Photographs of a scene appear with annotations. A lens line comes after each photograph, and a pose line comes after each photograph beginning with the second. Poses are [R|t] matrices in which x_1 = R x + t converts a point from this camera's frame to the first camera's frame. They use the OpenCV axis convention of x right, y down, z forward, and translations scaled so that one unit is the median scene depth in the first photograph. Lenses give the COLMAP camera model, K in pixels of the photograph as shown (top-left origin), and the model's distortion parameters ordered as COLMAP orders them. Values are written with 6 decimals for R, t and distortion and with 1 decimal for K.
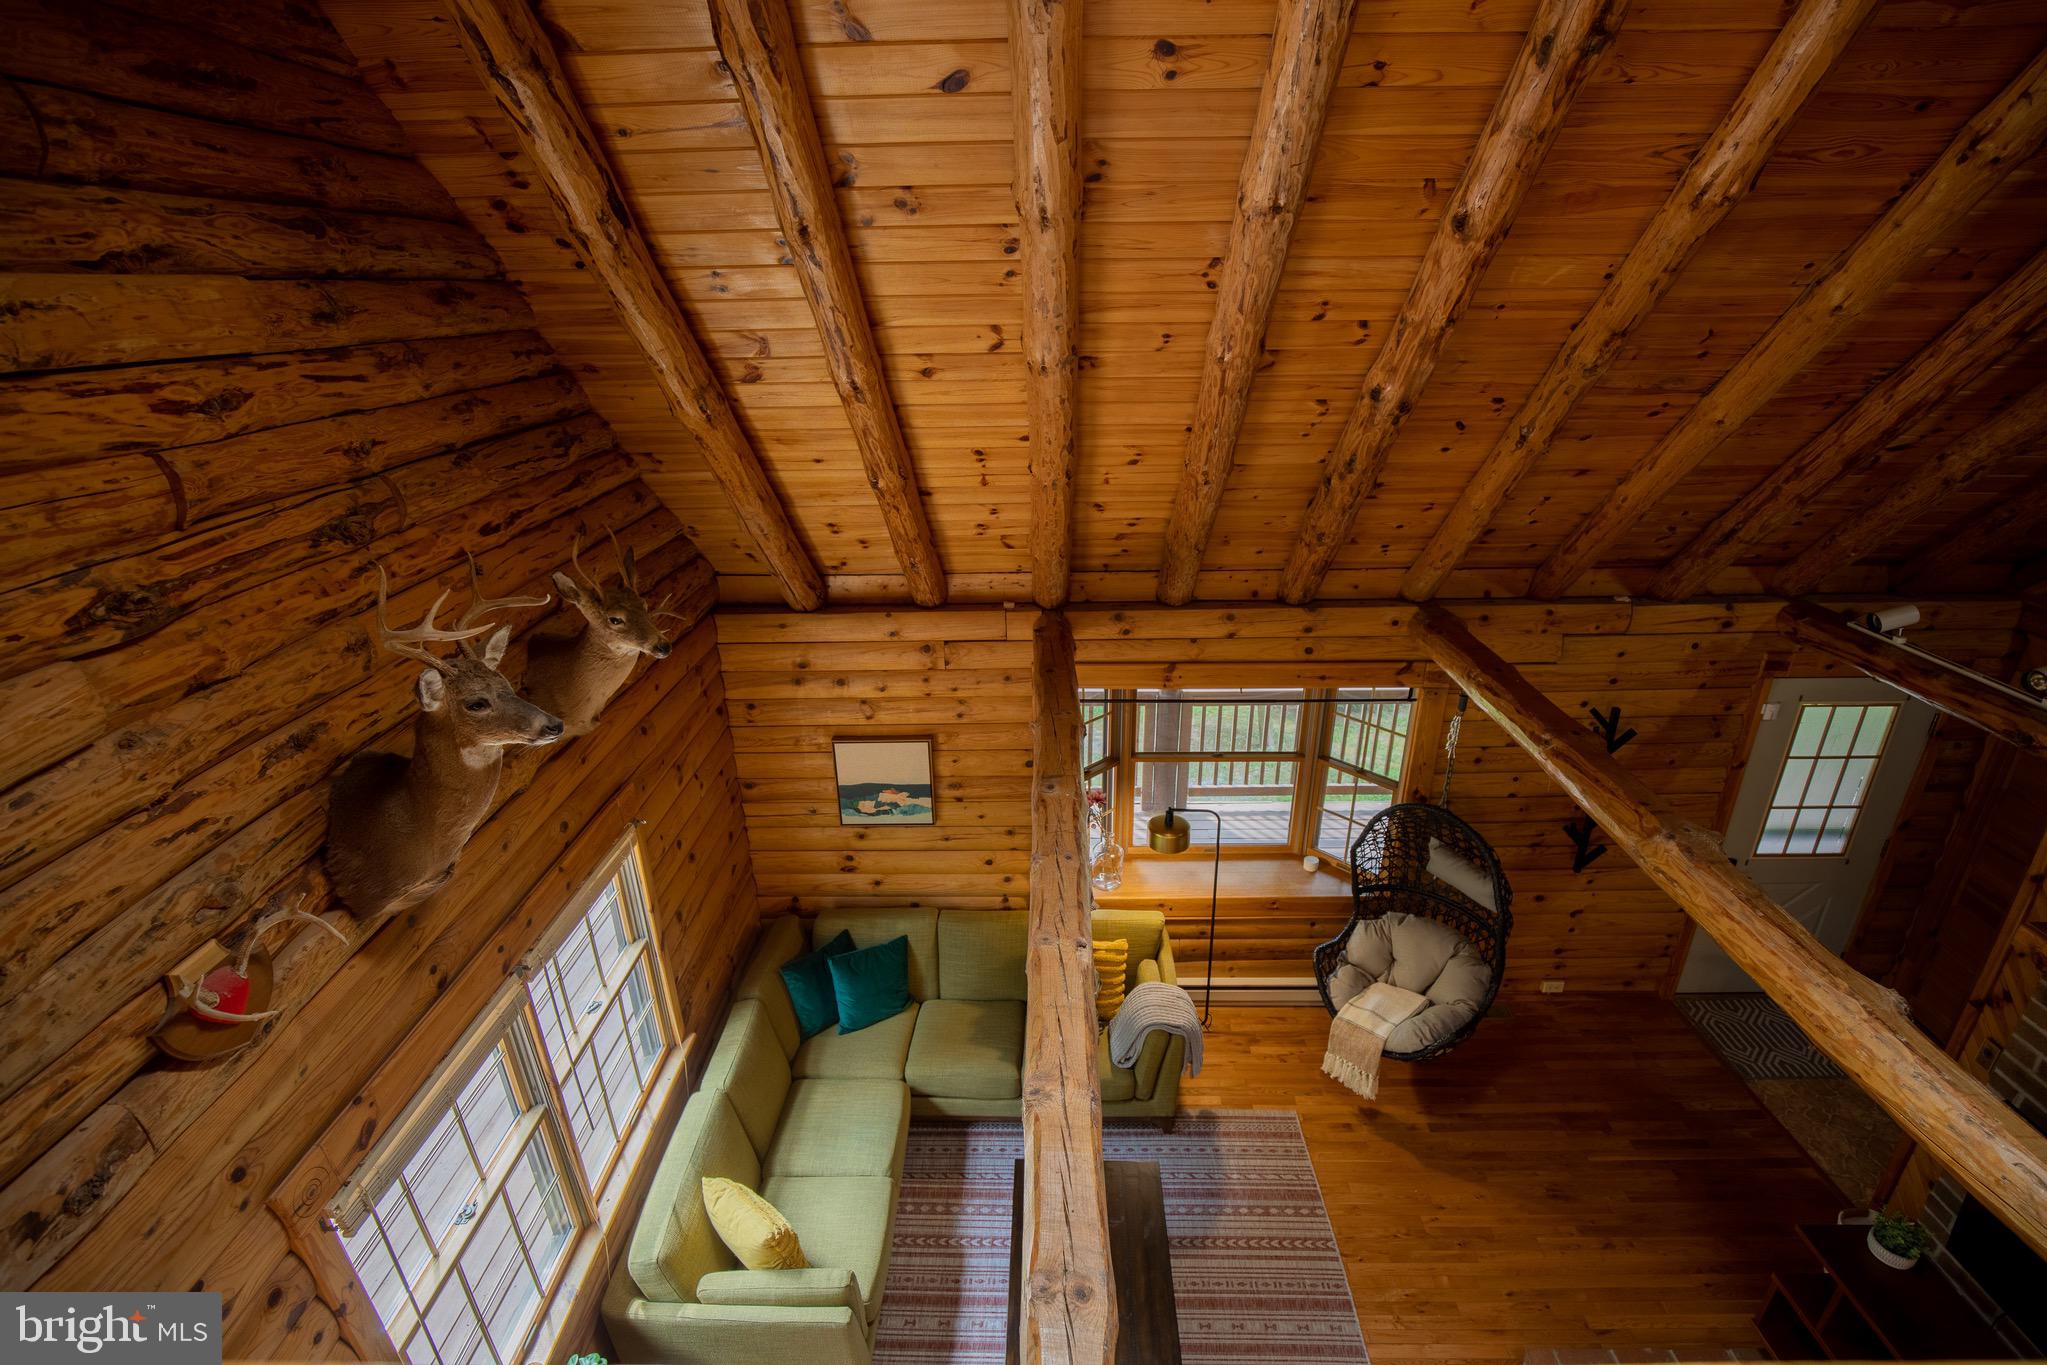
lens RADIAL K [[951.2, 0, 1027.6], [0, 951.2, 677.2], [0, 0, 1]] dist [-0.029314, 0.004002]
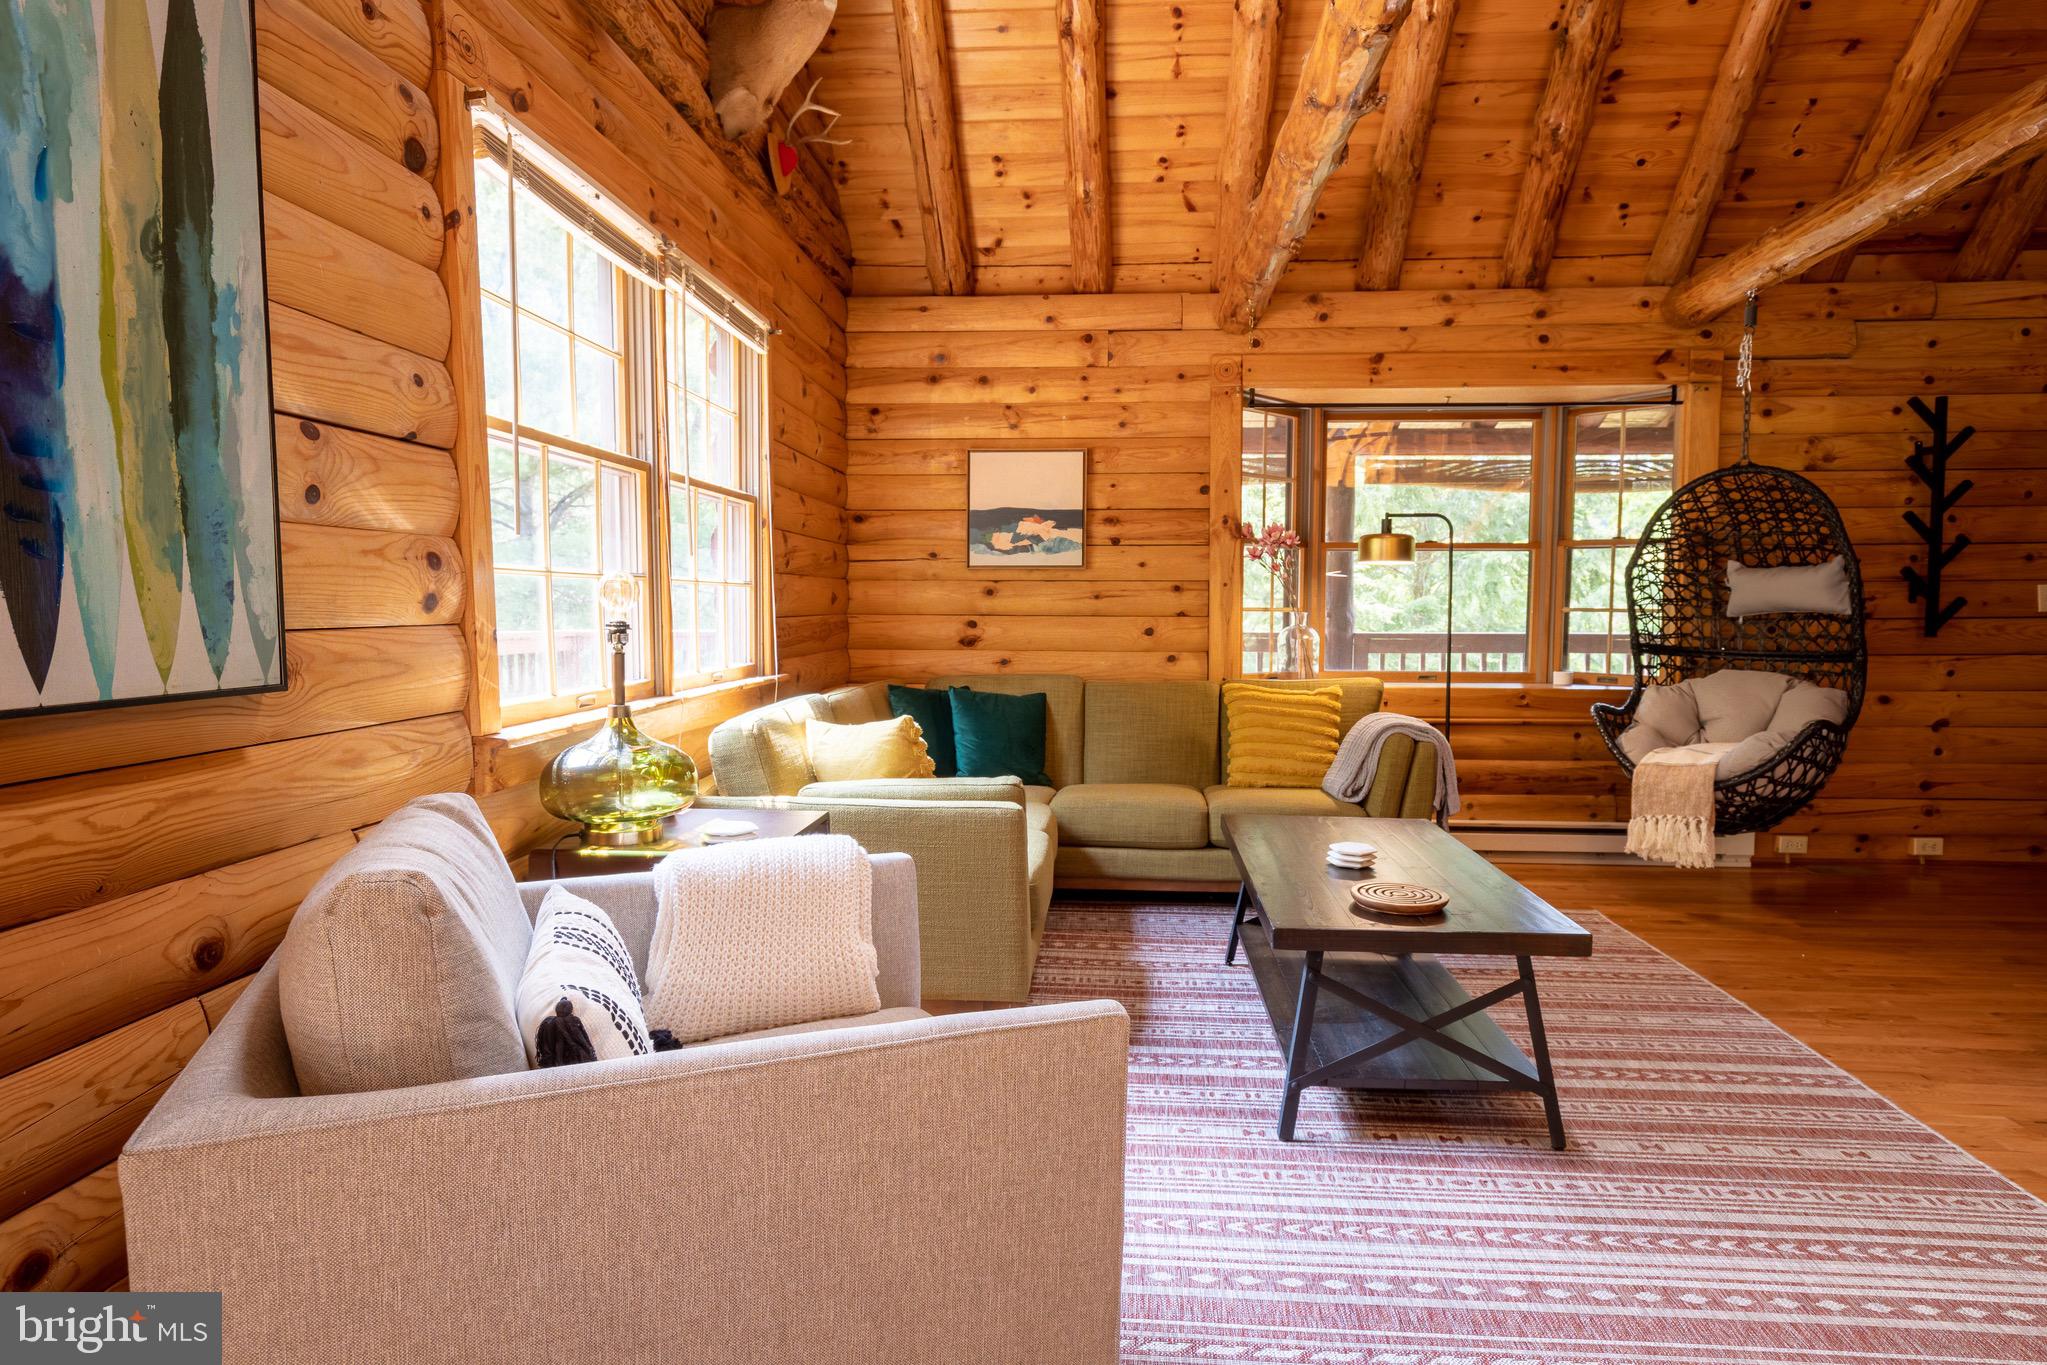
lens RADIAL K [[1151.5, 0, 1027.8], [0, 1151.5, 678.7], [0, 0, 1]] dist [-0.019228, 0.007591]
pose [[0.998388, 0.023473, -0.051679, -0.097562], [-0.039271, 0.943037, -0.330362, 0.591884], [0.040981, 0.331859, 0.942439, 0.120450]]
